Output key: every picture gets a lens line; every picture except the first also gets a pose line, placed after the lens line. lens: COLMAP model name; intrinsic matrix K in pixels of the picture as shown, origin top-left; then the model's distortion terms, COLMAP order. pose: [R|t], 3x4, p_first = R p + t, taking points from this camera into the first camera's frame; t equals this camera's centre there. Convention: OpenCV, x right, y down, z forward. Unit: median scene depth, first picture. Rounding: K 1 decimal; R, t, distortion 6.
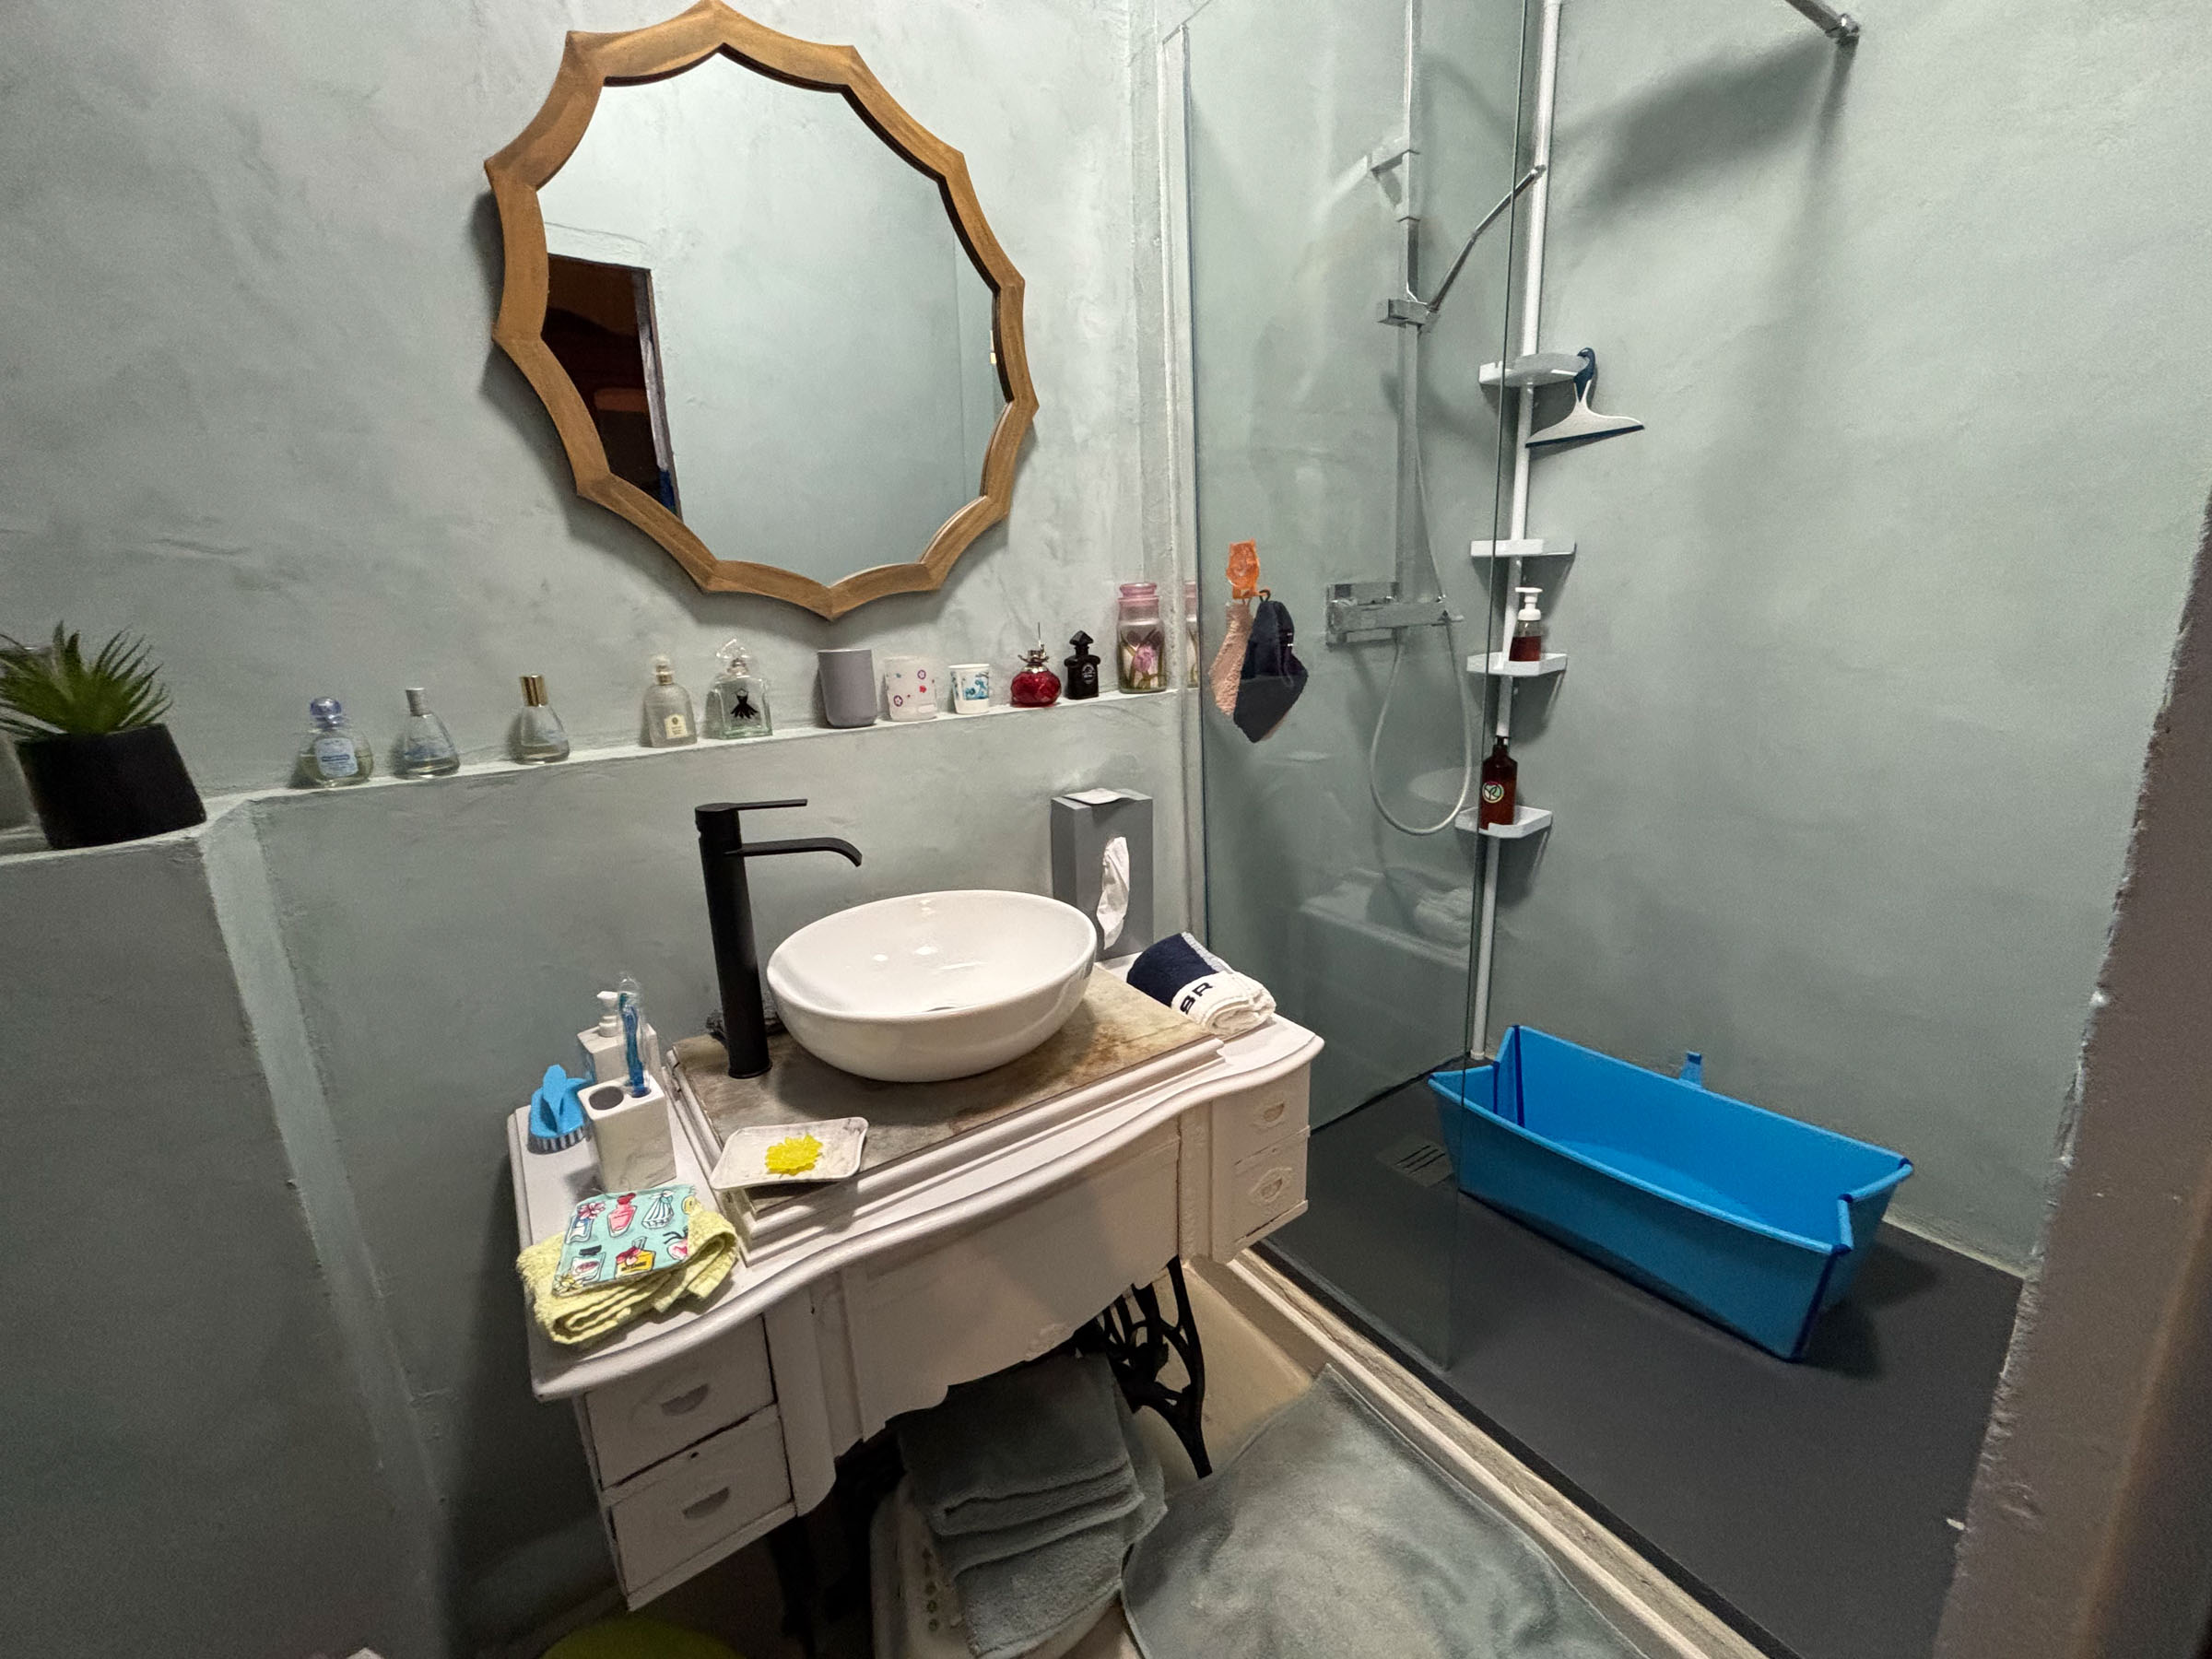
lens RADIAL K [[890.6, 0, 1100.4], [0, 890.6, 833.0], [0, 0, 1]] dist [0.000472, 0.000675]
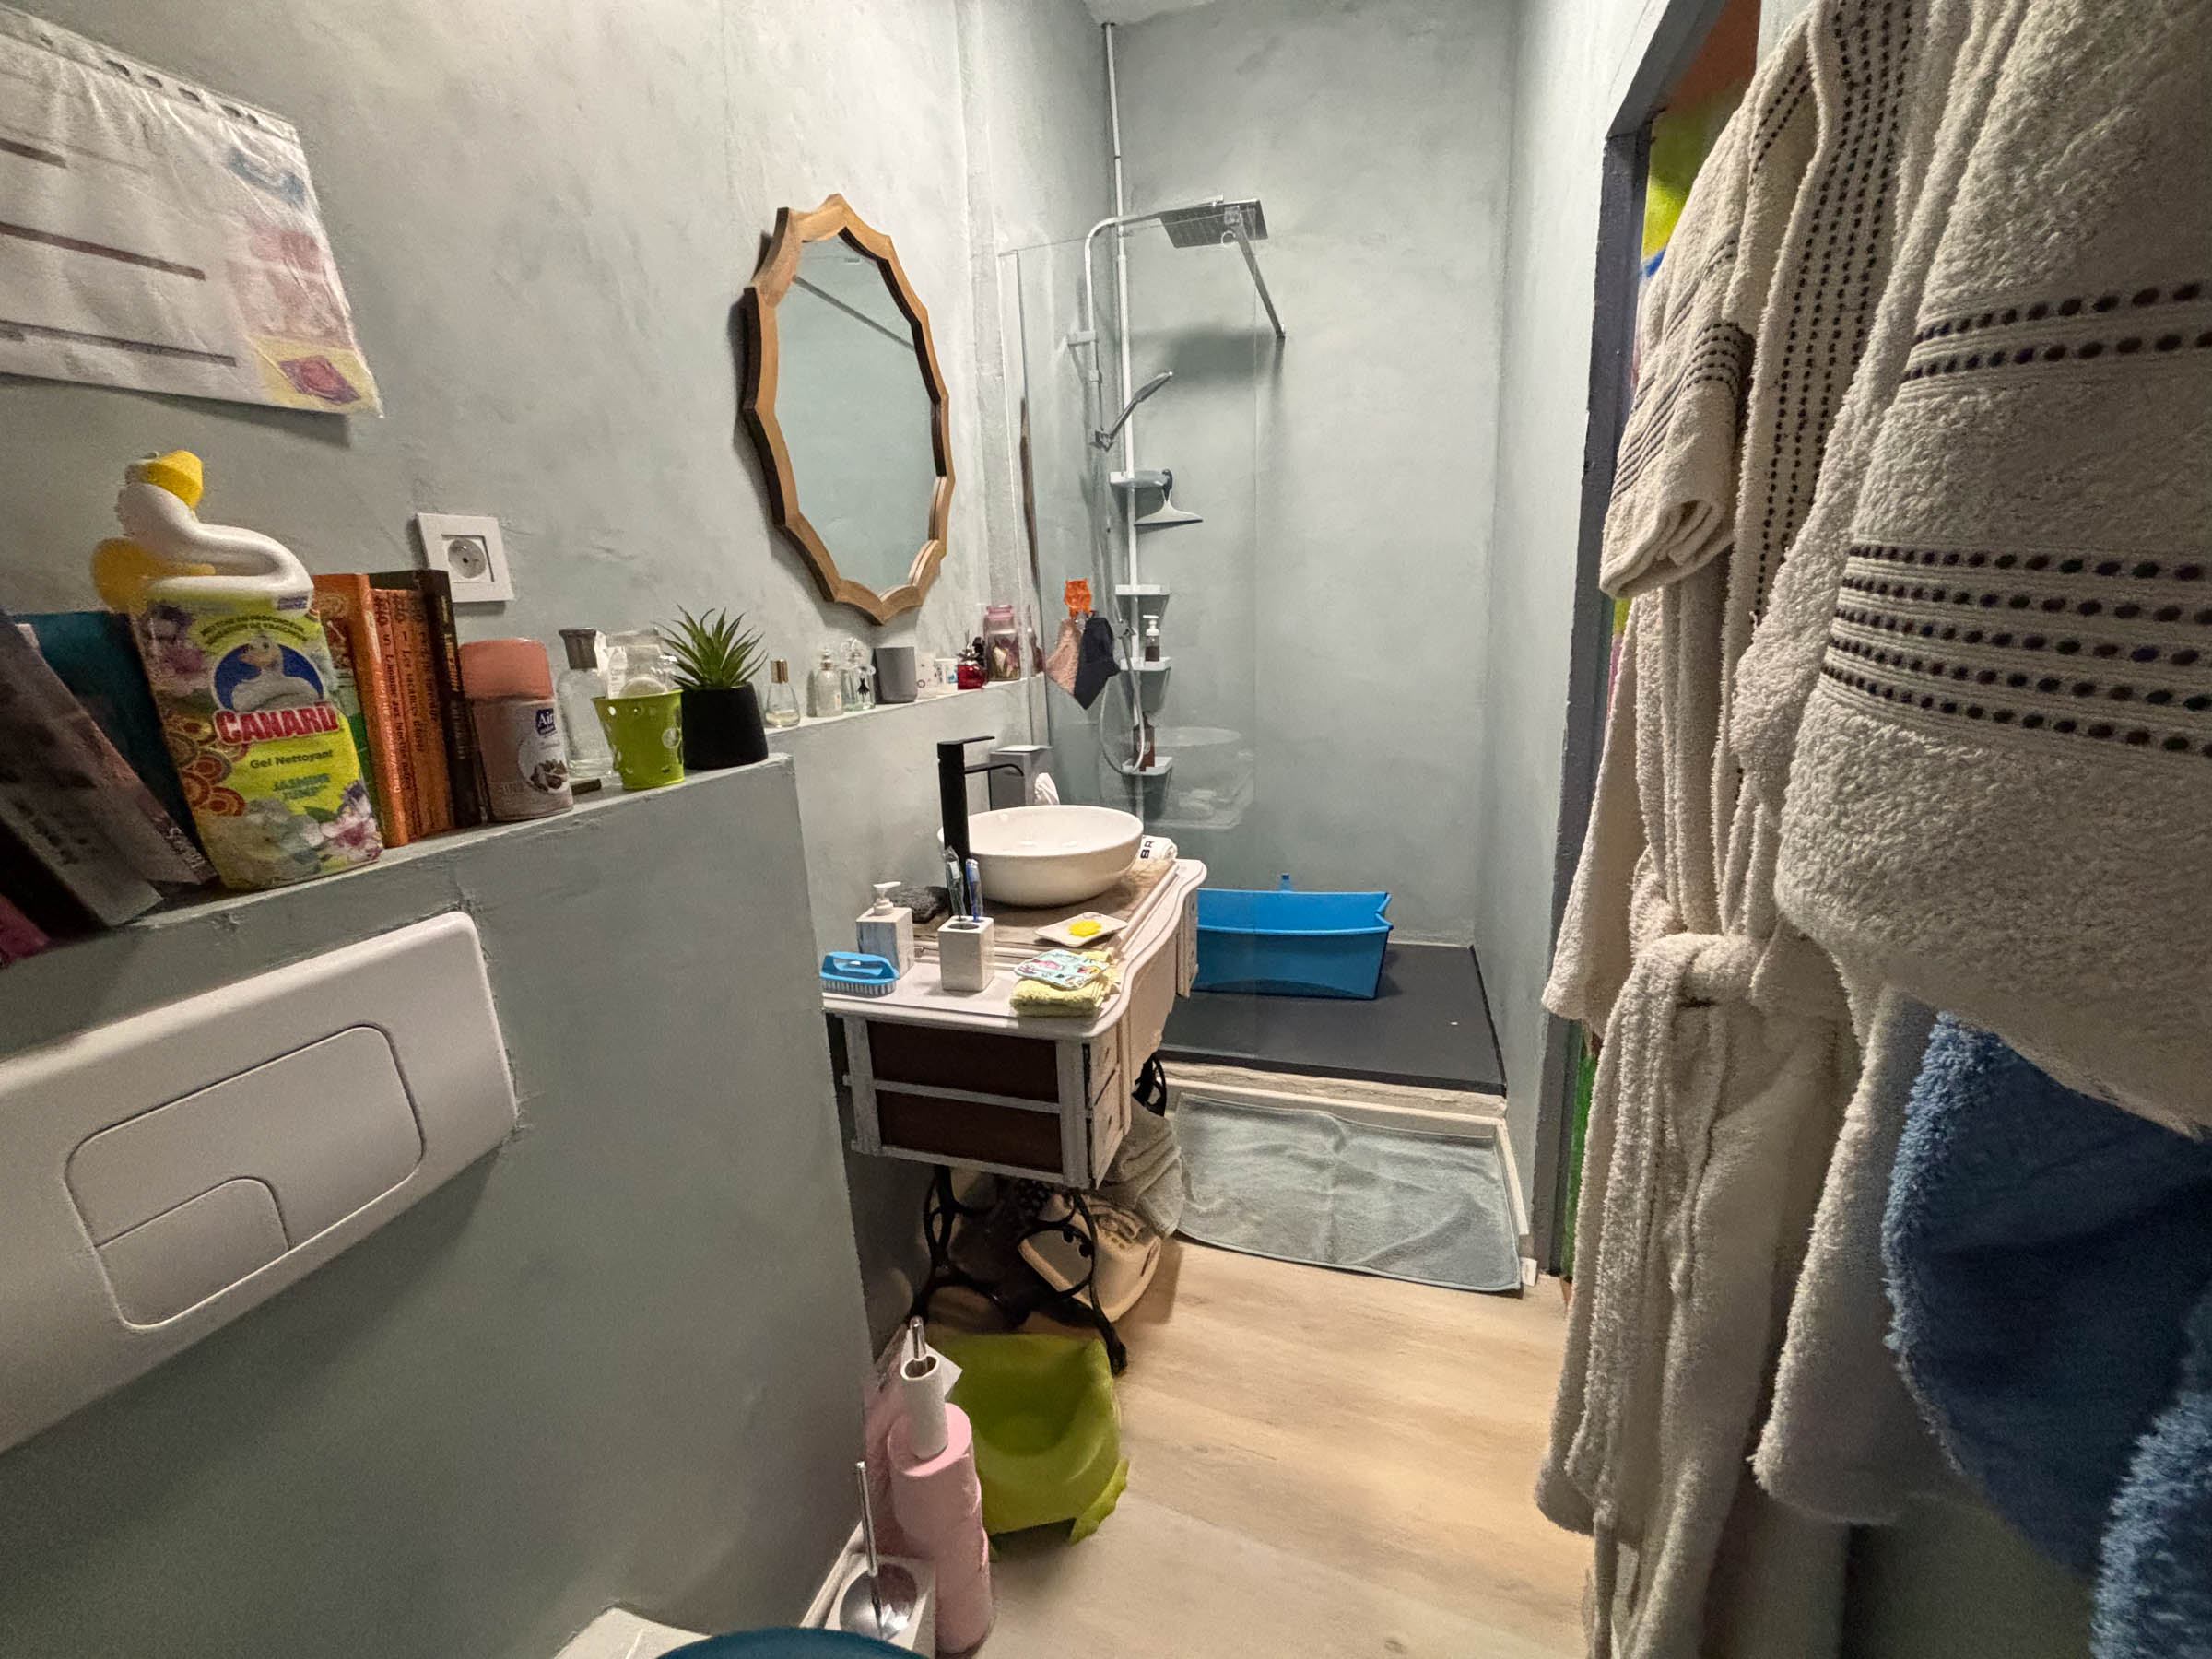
lens RADIAL K [[890.6, 0, 1096.3], [0, 890.6, 836.8], [0, 0, 1]] dist [0.000472, 0.000675]
pose [[0.789910, -0.133465, 0.598523, -0.798017], [0.155343, 0.987743, 0.015240, 0.099708], [-0.593221, 0.080938, 0.800960, -0.233770]]
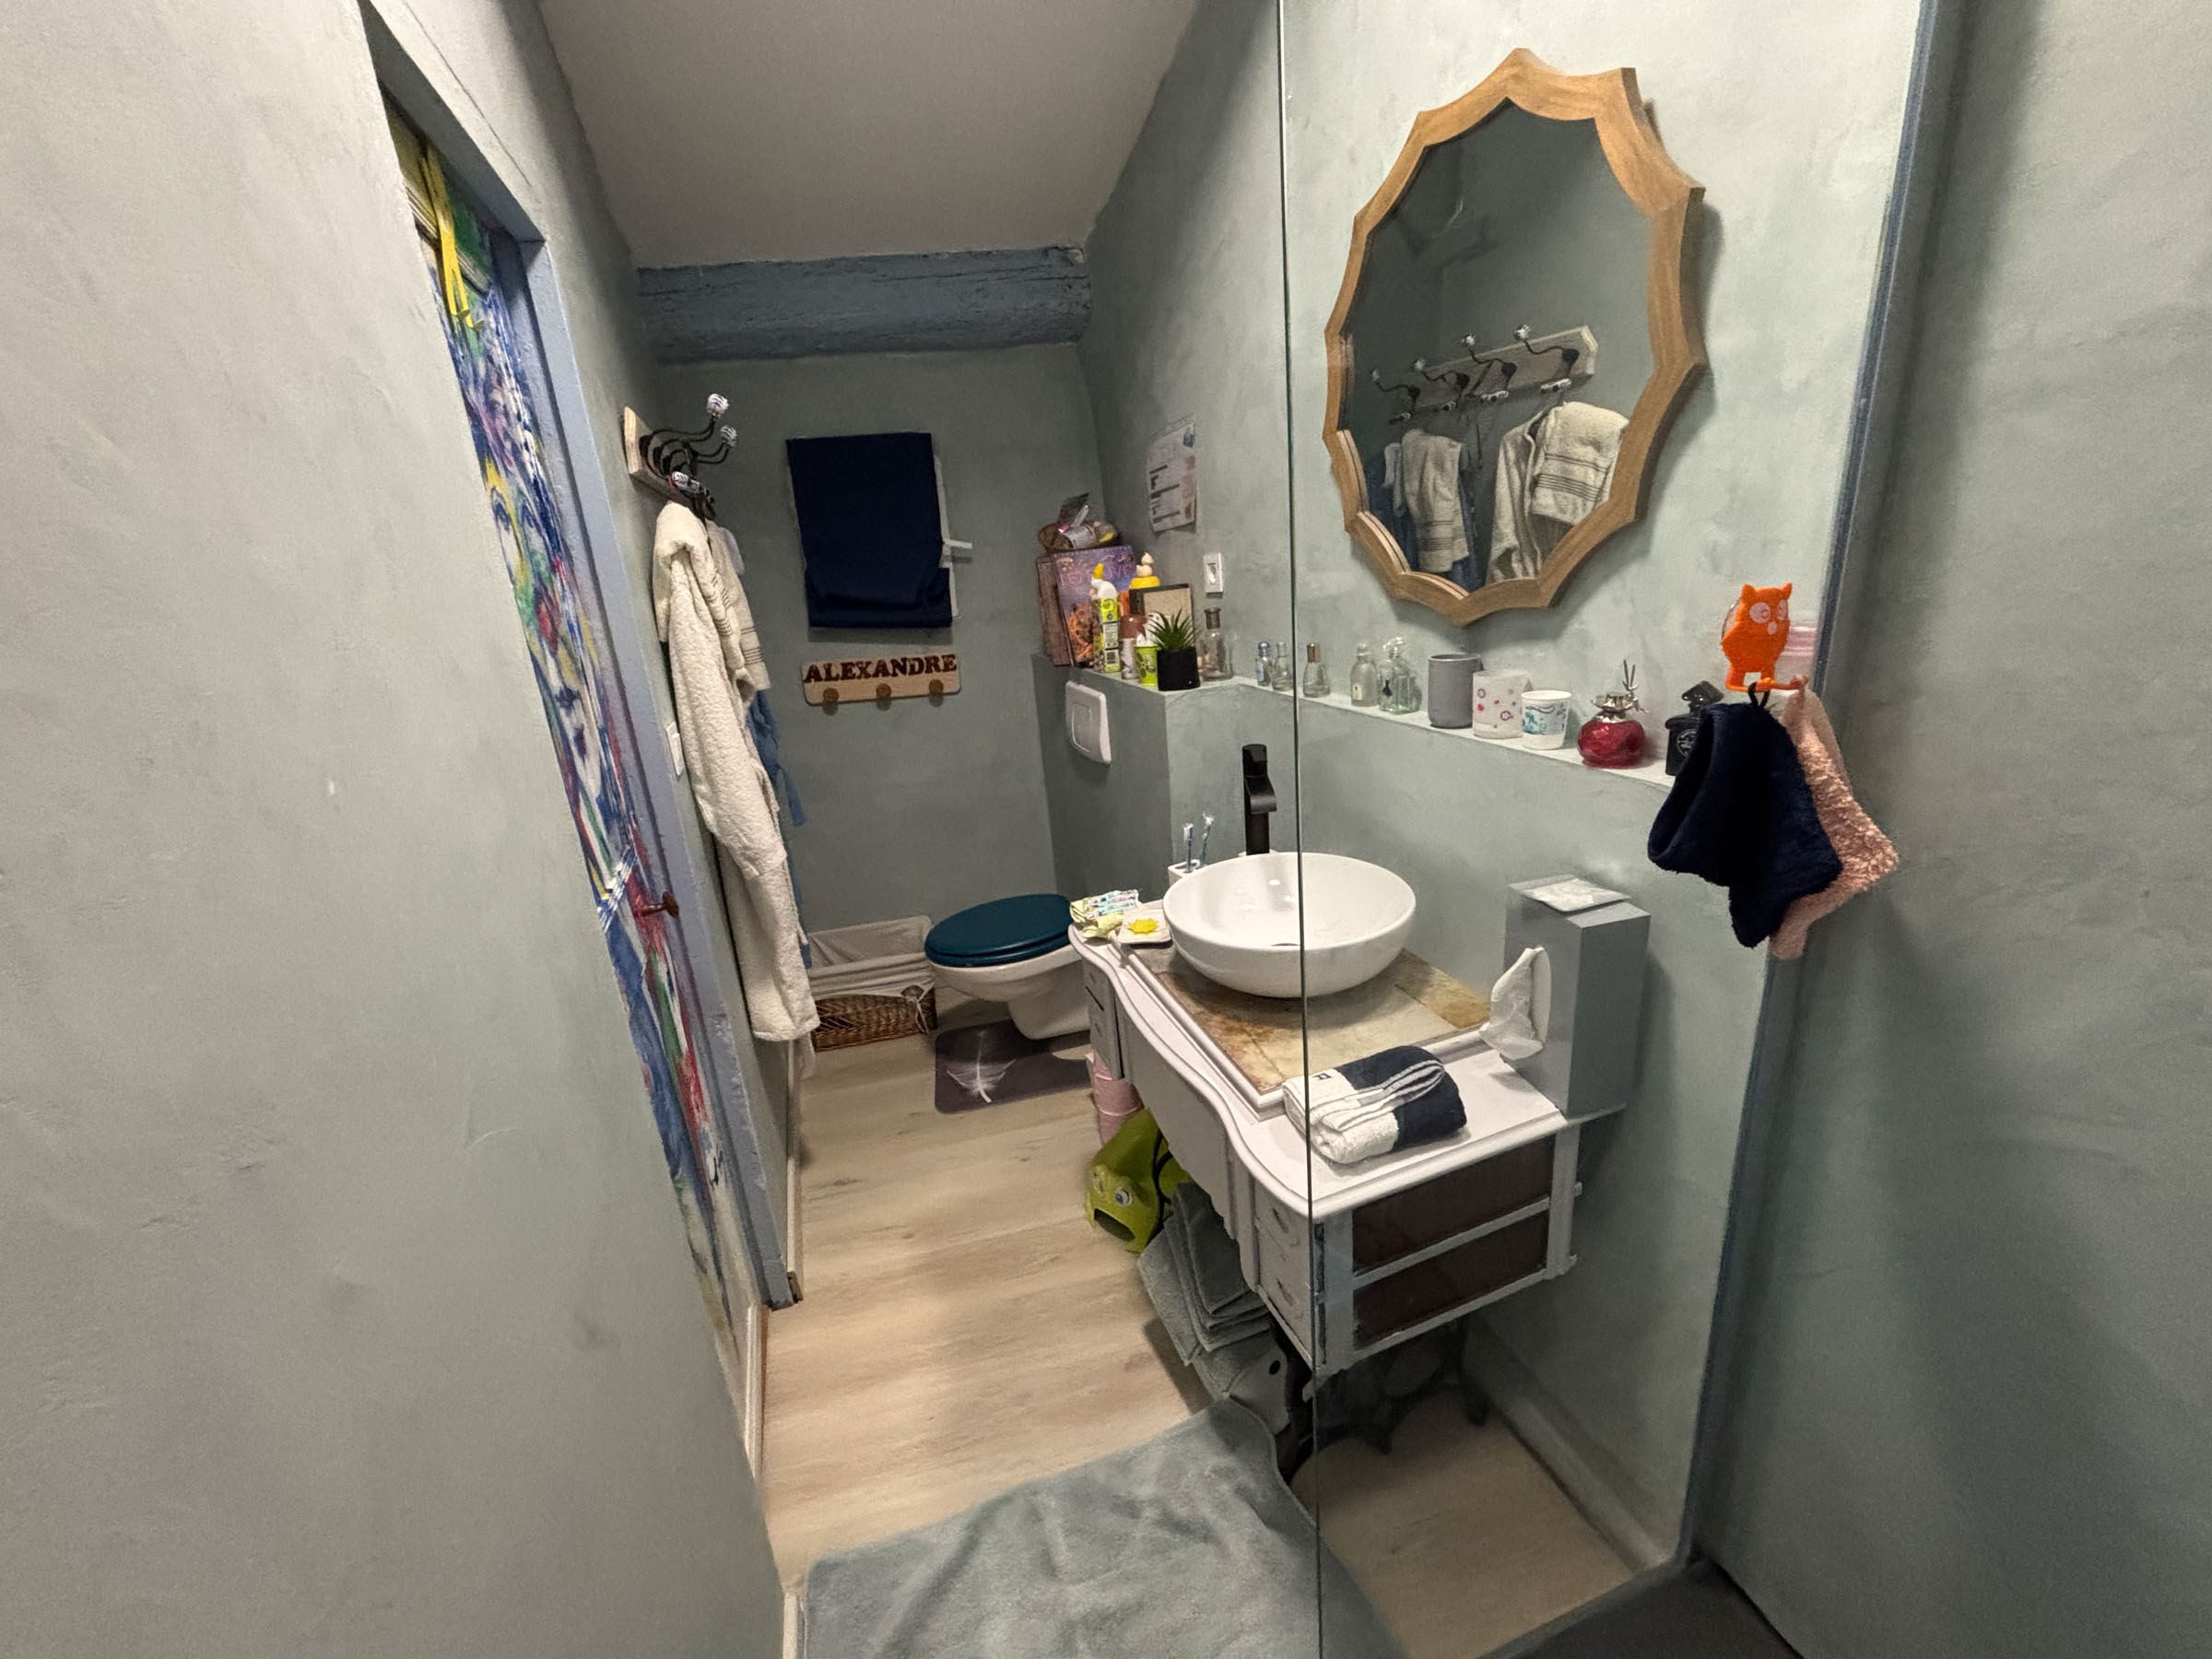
lens RADIAL K [[890.6, 0, 1100.8], [0, 890.6, 815.1], [0, 0, 1]] dist [0.000472, 0.000675]
pose [[-0.267814, 0.350434, -0.897481, 0.784427], [-0.134556, 0.908775, 0.394997, -0.356675], [0.954028, 0.226547, -0.196230, 0.744861]]
